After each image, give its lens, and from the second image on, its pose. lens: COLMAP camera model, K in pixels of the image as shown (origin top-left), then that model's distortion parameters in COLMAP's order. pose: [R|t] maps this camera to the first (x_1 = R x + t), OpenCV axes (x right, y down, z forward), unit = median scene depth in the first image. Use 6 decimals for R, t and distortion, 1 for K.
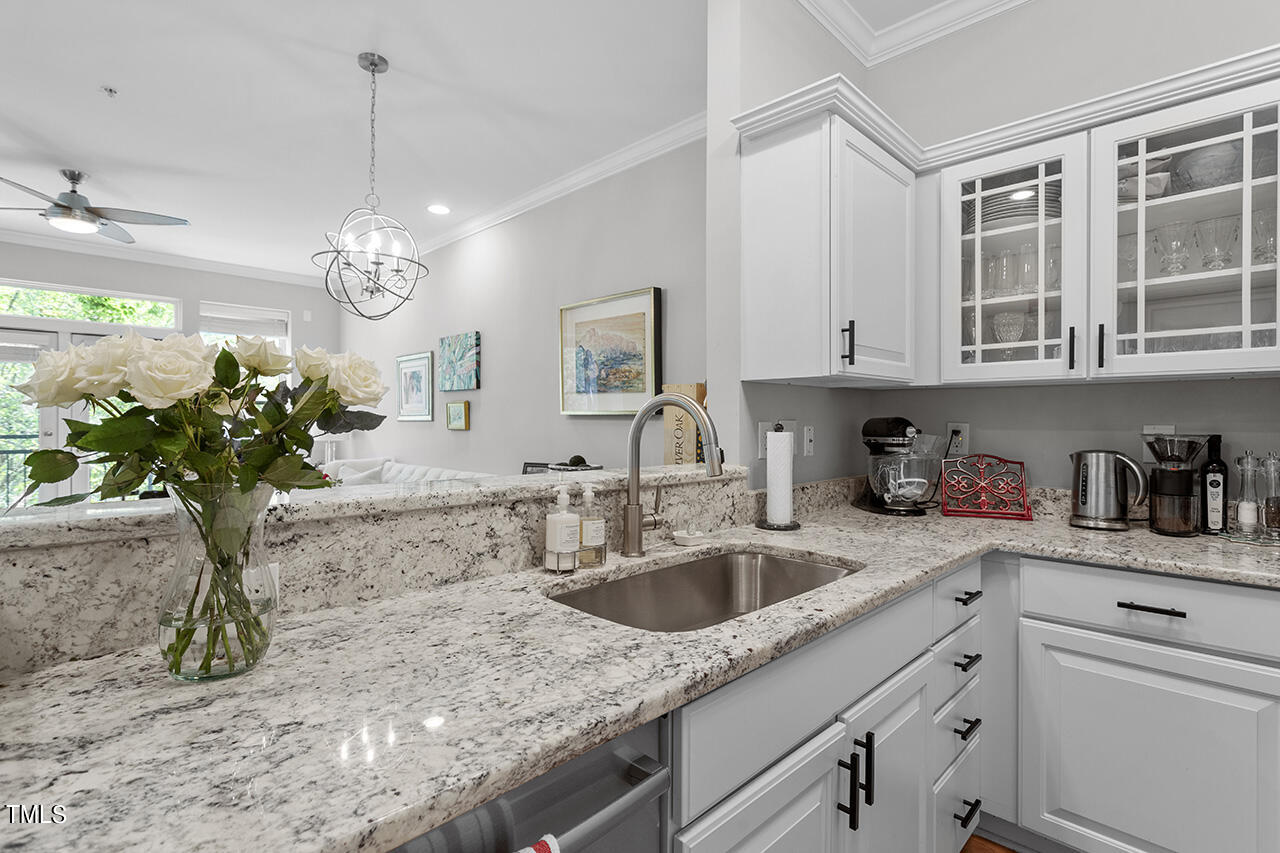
lens RADIAL K [[610.1, 0, 634.9], [0, 610.1, 427.5], [0, 0, 1]] dist [-0.002411, 0.000048]
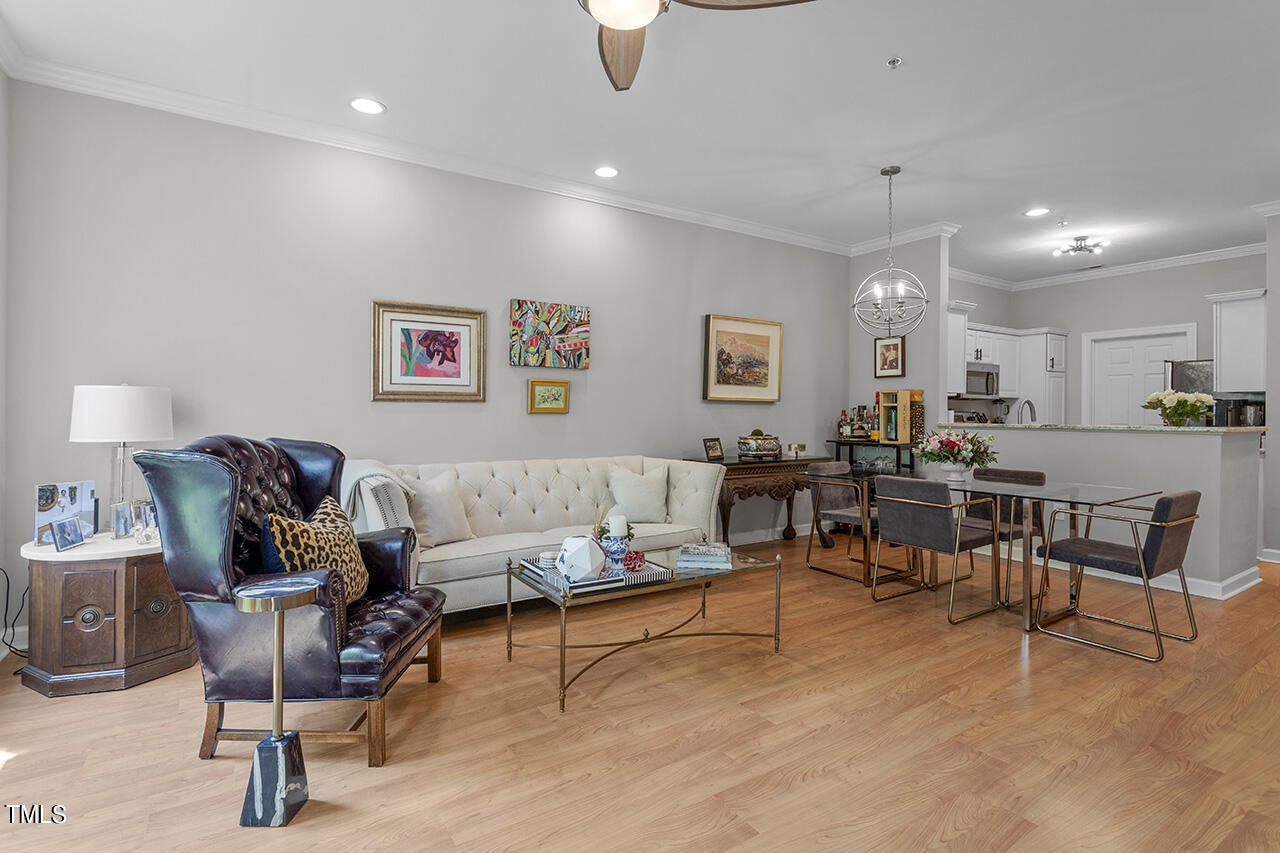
lens RADIAL K [[610.1, 0, 634.9], [0, 610.1, 427.5], [0, 0, 1]] dist [-0.002411, 0.000048]
pose [[0.206945, -0.029987, 0.977893, -1.165966], [0.003710, 0.999547, 0.029866, -0.000984], [-0.978346, -0.002553, 0.206962, 0.733238]]
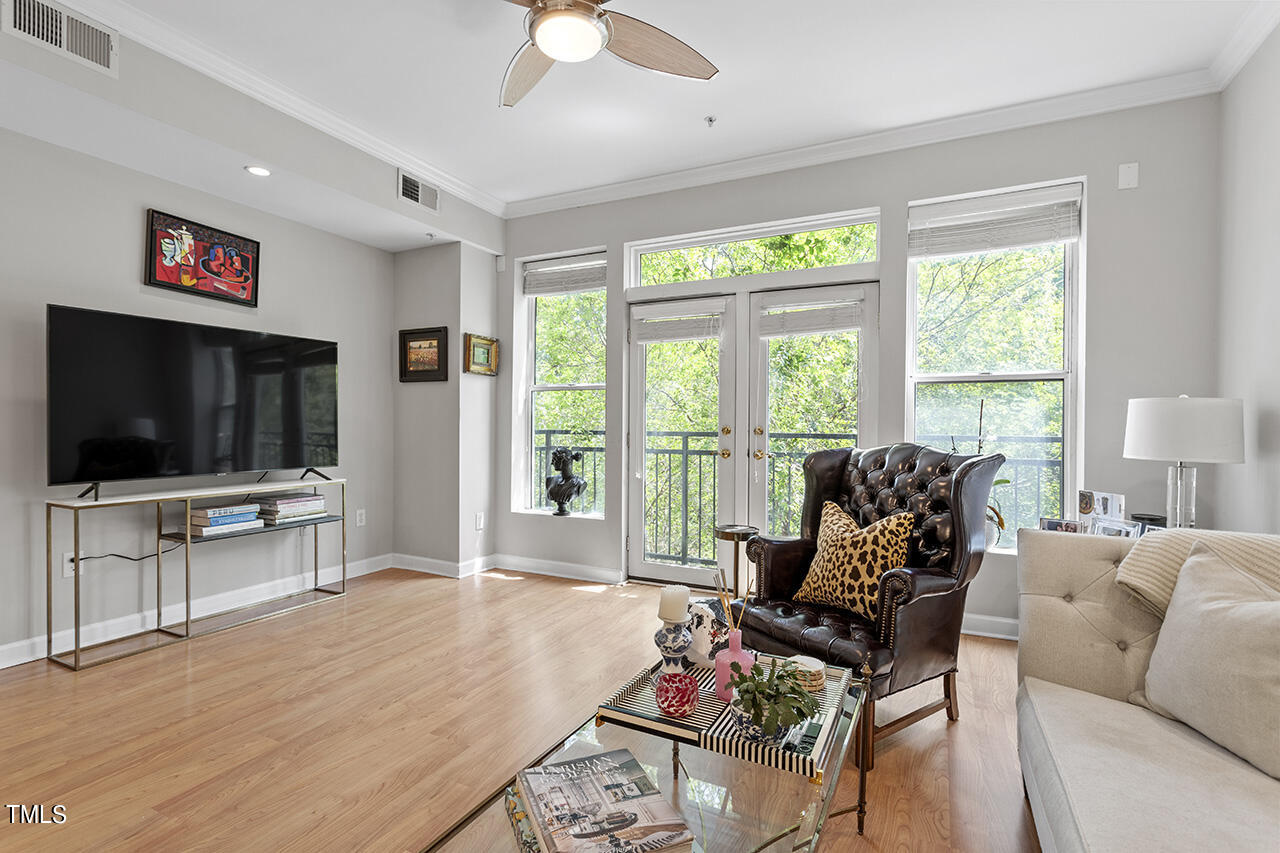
lens RADIAL K [[610.1, 0, 634.9], [0, 610.1, 427.5], [0, 0, 1]] dist [-0.002411, 0.000048]
pose [[0.316031, 0.005111, -0.948735, -0.322806], [-0.014951, 0.999888, 0.000406, 0.007523], [0.948631, 0.014057, 0.316072, 0.734315]]
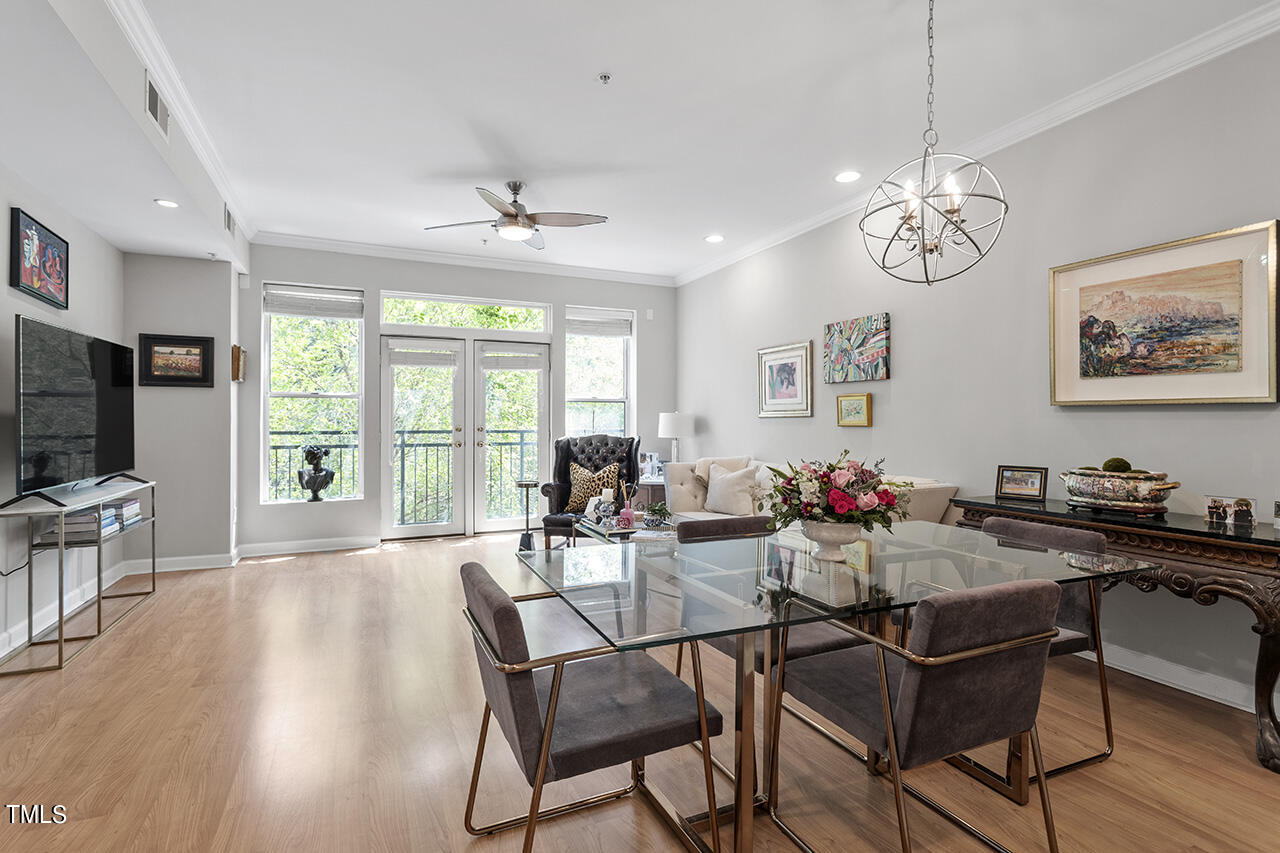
lens RADIAL K [[610.1, 0, 634.9], [0, 610.1, 427.5], [0, 0, 1]] dist [-0.002411, 0.000048]
pose [[0.938425, 0.000753, -0.345481, -0.294751], [-0.001019, 0.999999, -0.000587, 0.006979], [0.345480, 0.000903, 0.938426, 0.058147]]
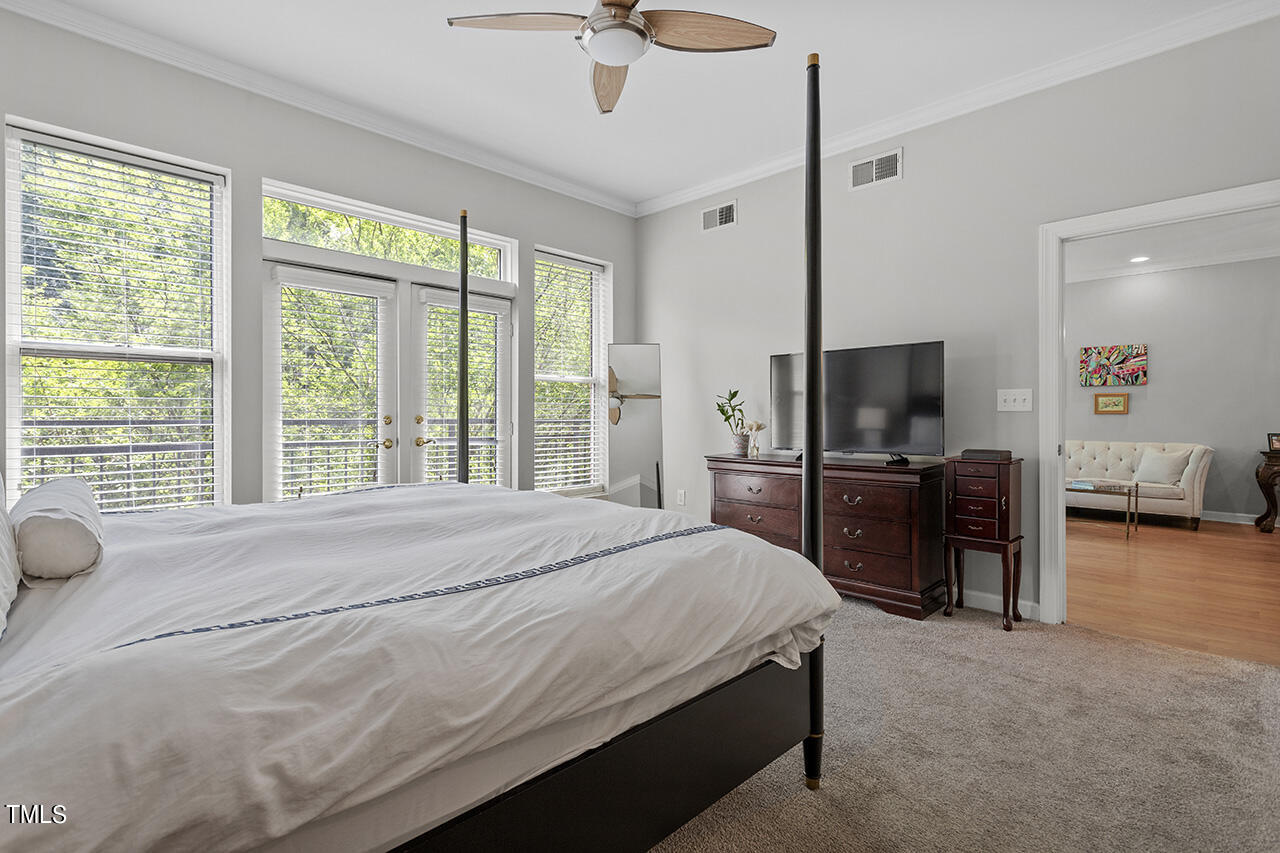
lens RADIAL K [[610.7, 0, 638.0], [0, 610.7, 412.7], [0, 0, 1]] dist [0.000660, 0.000369]
pose [[0.999926, 0.002232, 0.011935, -1.457215], [-0.002083, 0.999920, -0.012466, 0.022271], [-0.011962, 0.012440, 0.999851, -0.408191]]
